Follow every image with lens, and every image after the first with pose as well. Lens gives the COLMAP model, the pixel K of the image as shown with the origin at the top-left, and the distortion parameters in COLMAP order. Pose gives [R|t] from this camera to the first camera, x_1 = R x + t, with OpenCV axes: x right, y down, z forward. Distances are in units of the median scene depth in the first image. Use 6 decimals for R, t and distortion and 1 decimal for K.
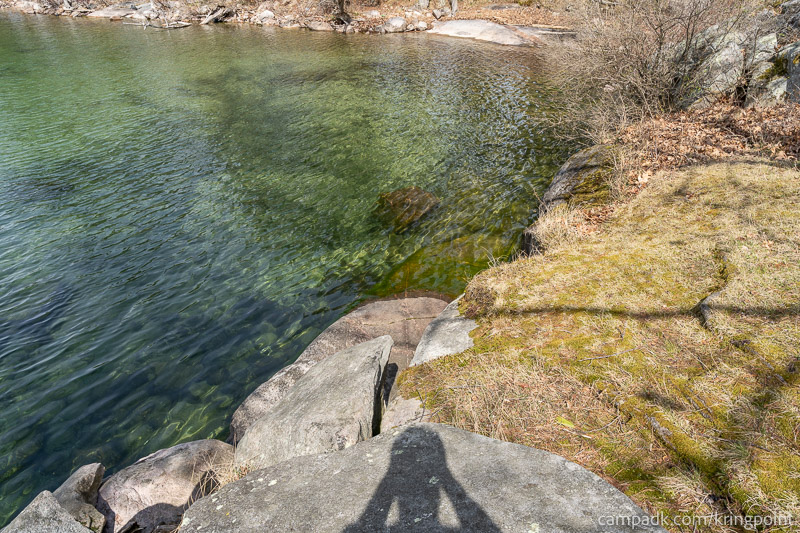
lens RADIAL K [[533.0, 0, 400.8], [0, 533.0, 266.7], [0, 0, 1]] dist [-0.001705, 0.004808]
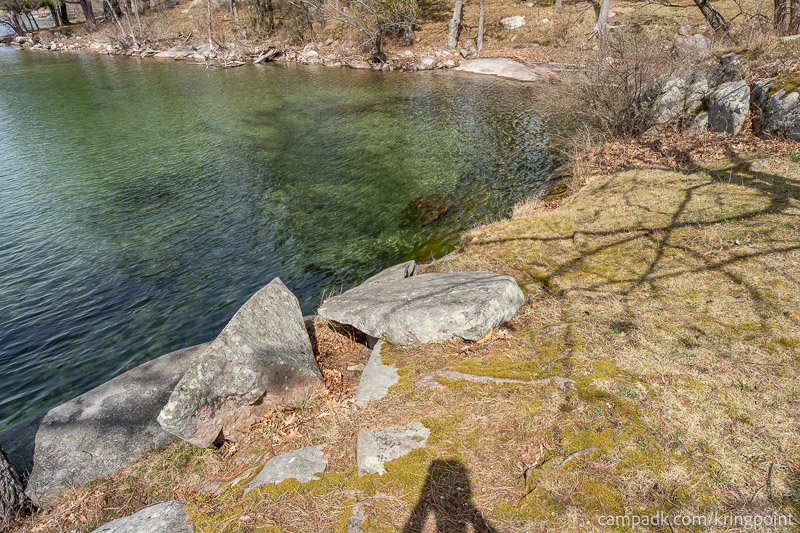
lens RADIAL K [[533.0, 0, 400.8], [0, 533.0, 266.7], [0, 0, 1]] dist [-0.001705, 0.004808]
pose [[0.998373, 0.014538, -0.055143, 0.004544], [-0.017358, 0.998546, -0.051026, 0.031357], [0.054321, 0.051900, 0.997174, -0.097594]]
